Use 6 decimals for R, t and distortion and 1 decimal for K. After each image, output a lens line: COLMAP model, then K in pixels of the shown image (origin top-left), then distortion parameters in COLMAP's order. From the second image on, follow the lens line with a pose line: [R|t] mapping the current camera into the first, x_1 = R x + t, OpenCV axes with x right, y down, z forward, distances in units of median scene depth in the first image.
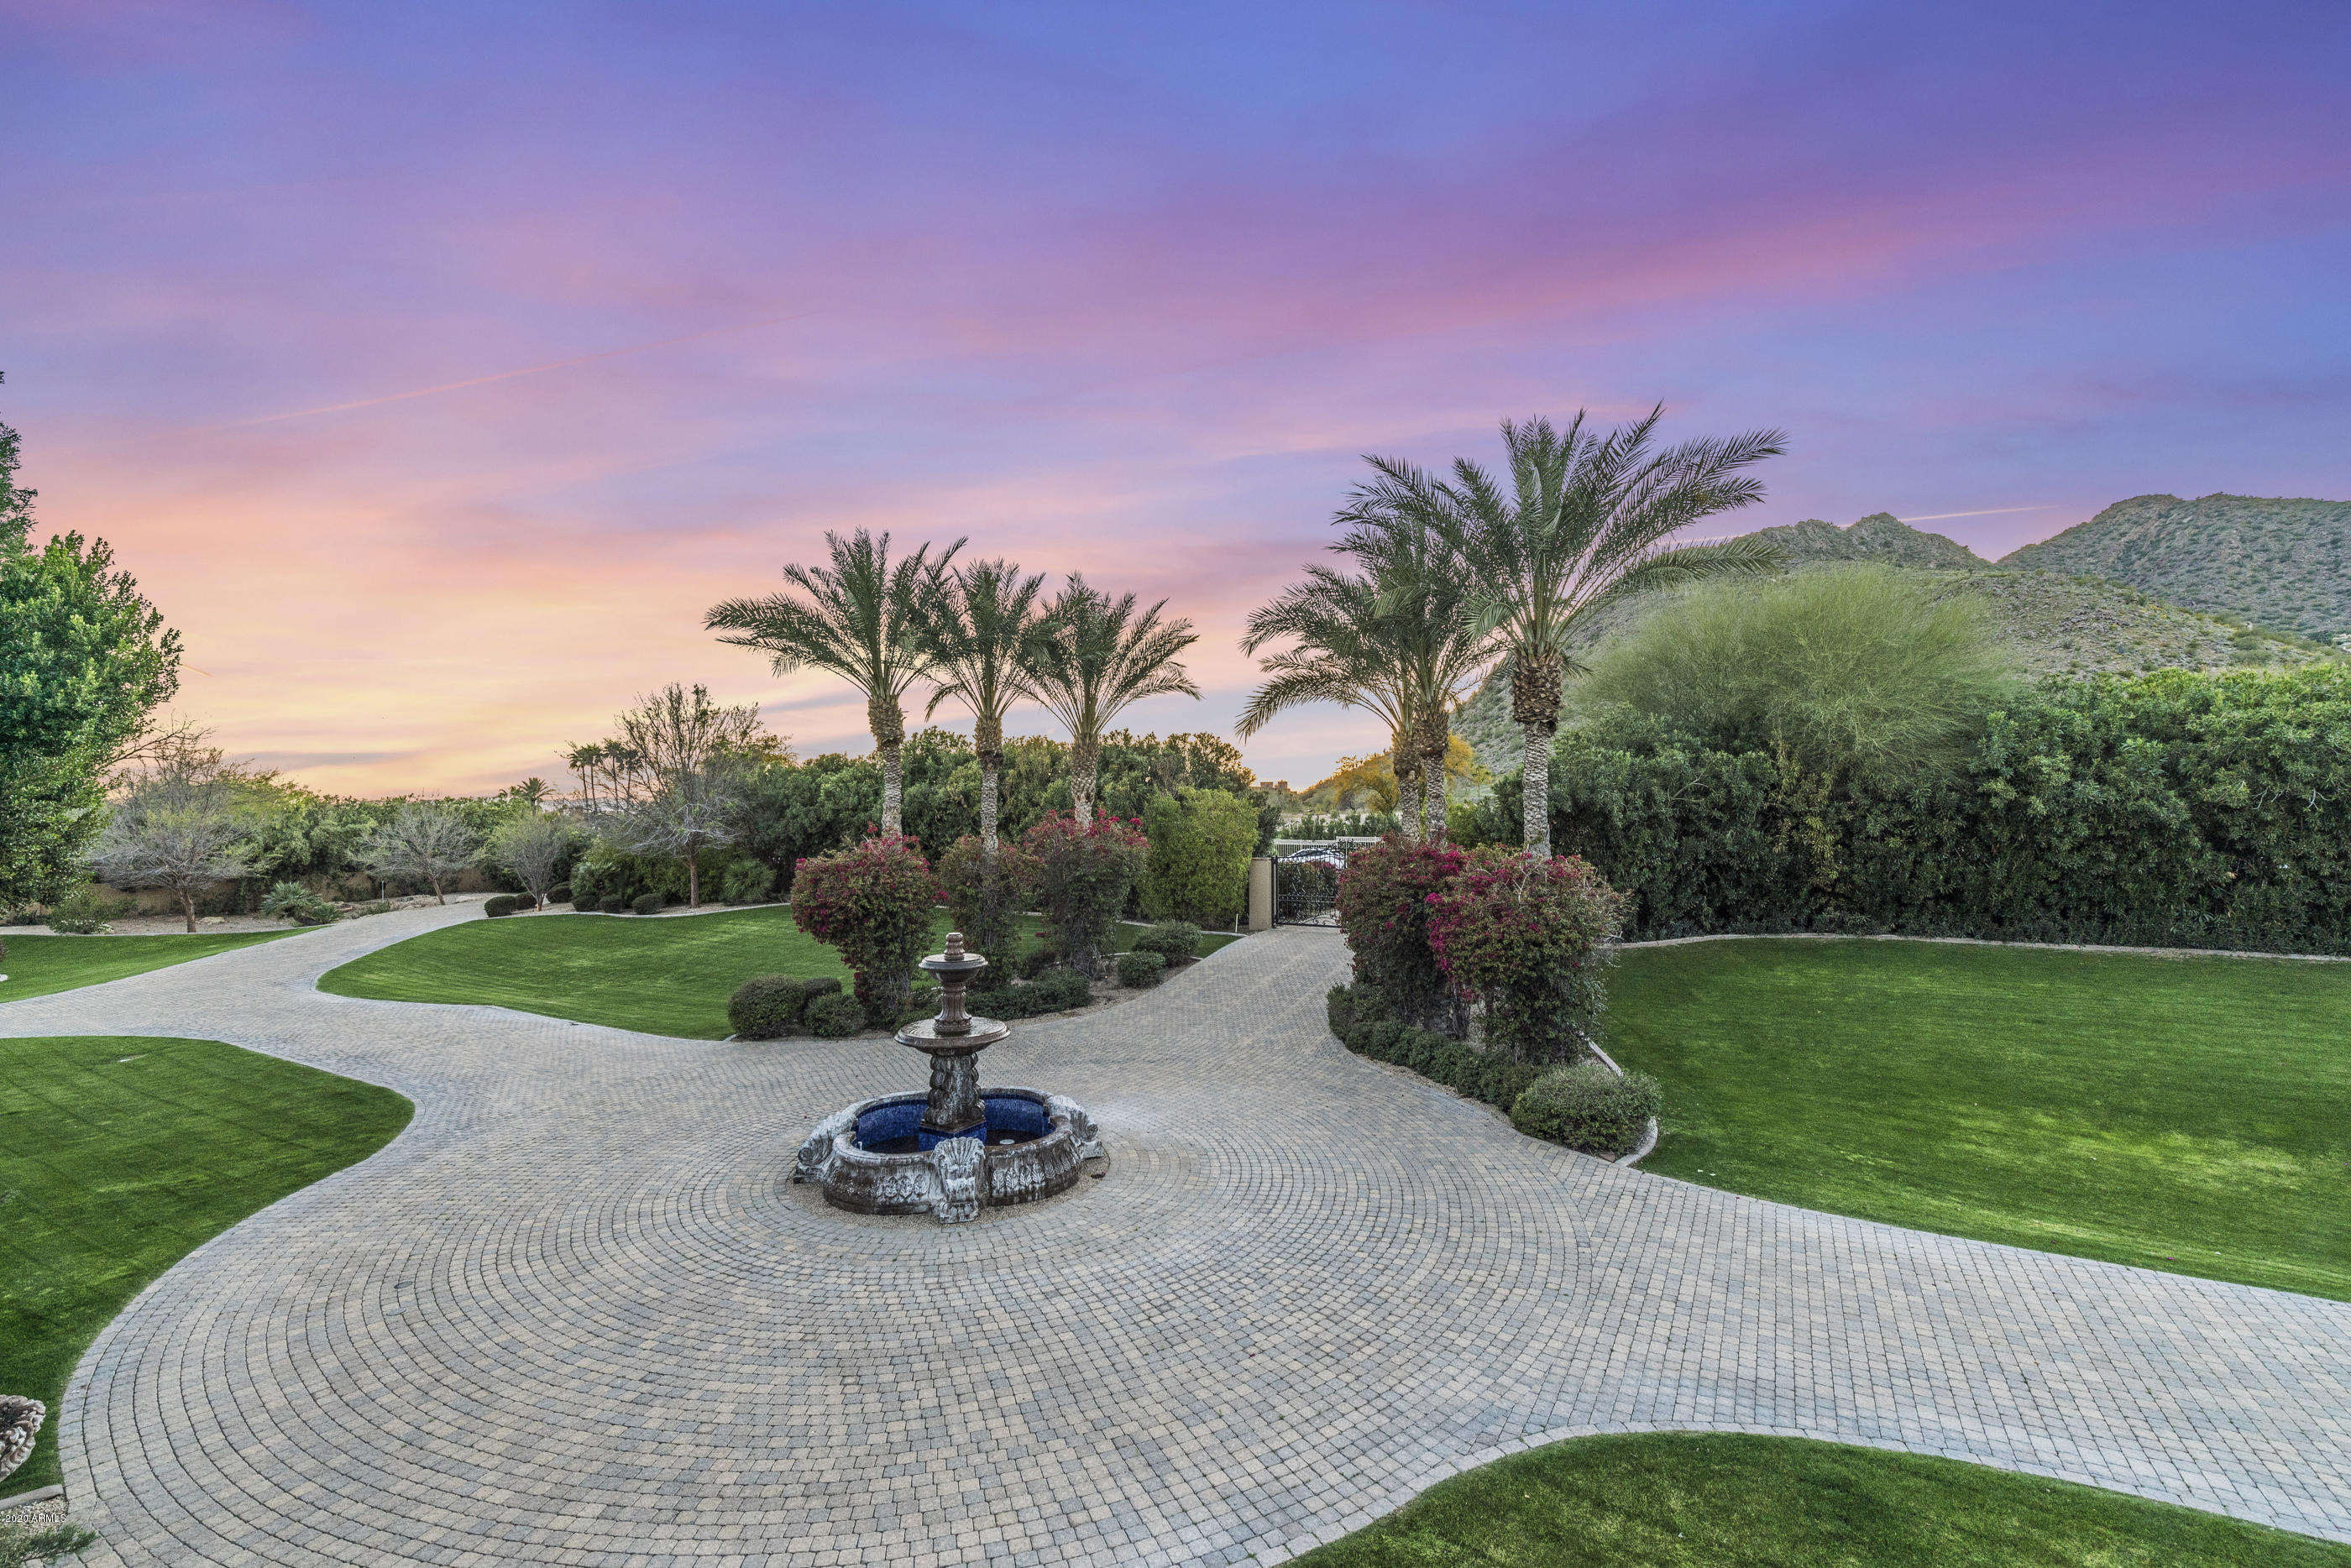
lens RADIAL K [[1000.3, 0, 1175.1], [0, 1000.3, 803.3], [0, 0, 1]] dist [-0.002179, 0.000101]
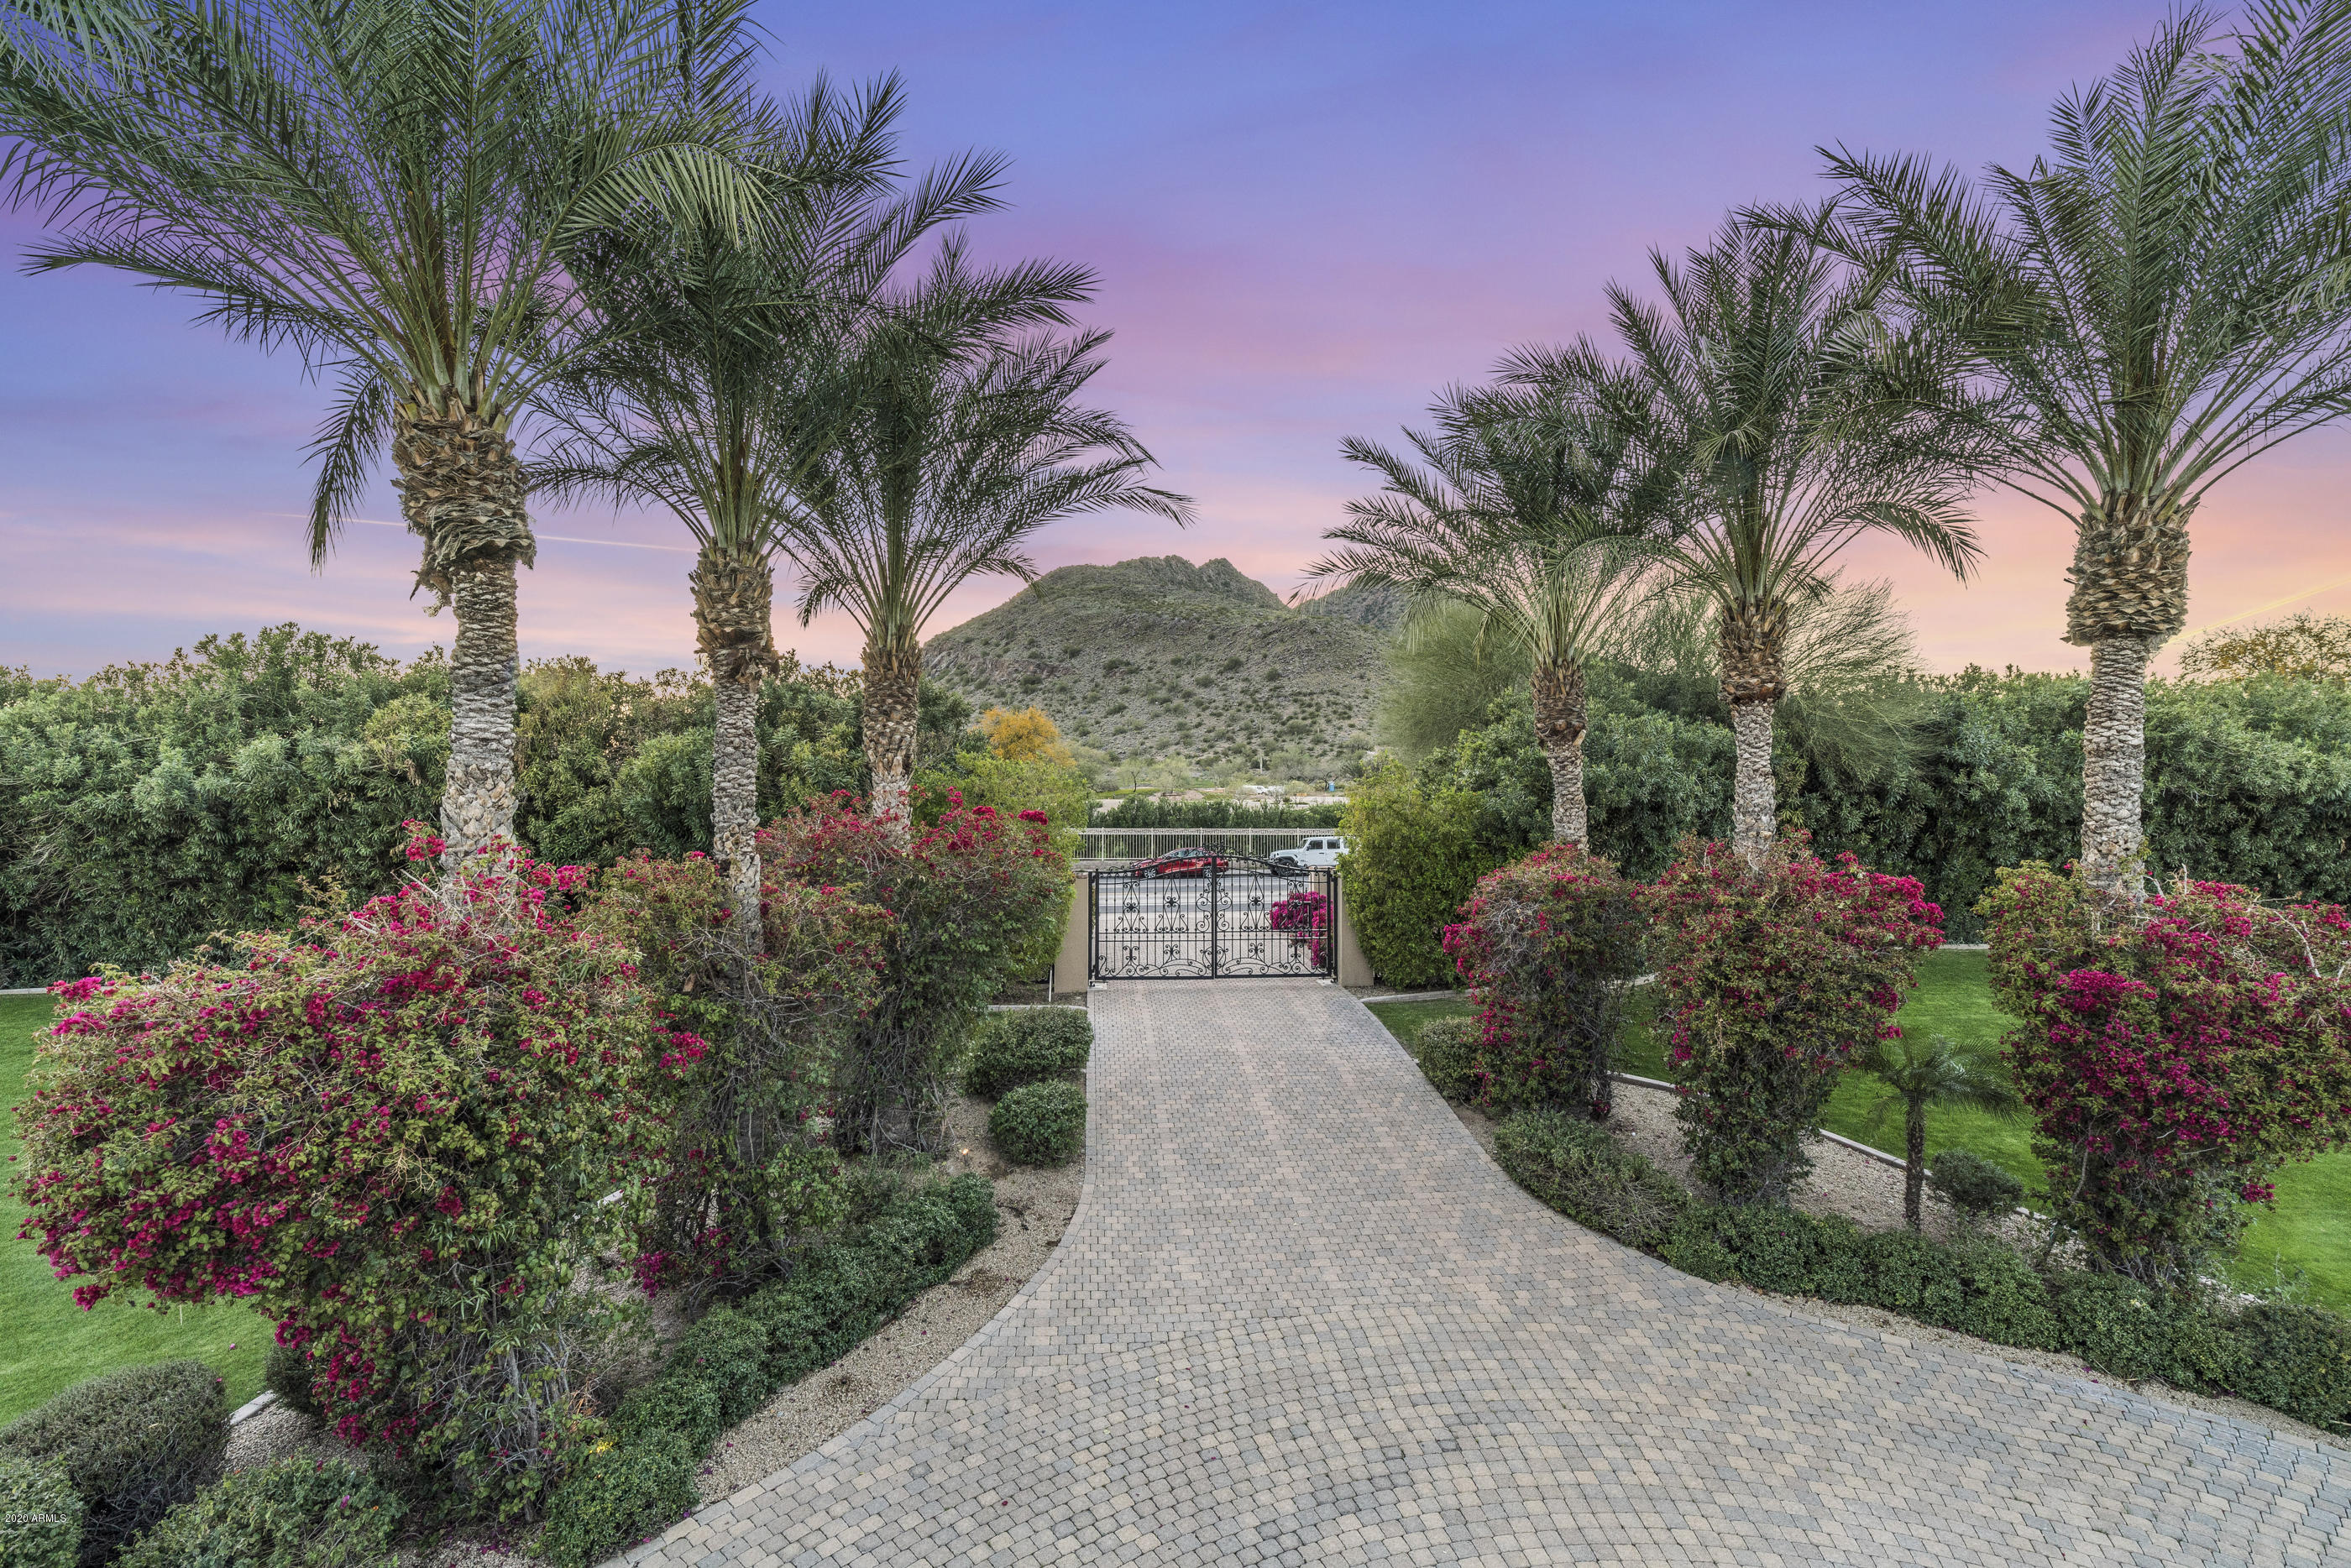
lens RADIAL K [[1000.3, 0, 1175.1], [0, 1000.3, 803.3], [0, 0, 1]] dist [-0.002179, 0.000101]
pose [[0.835119, 0.006044, 0.550036, -0.203828], [-0.011262, 0.999918, 0.006112, 0.007108], [-0.549954, -0.011299, 0.835119, 0.469785]]
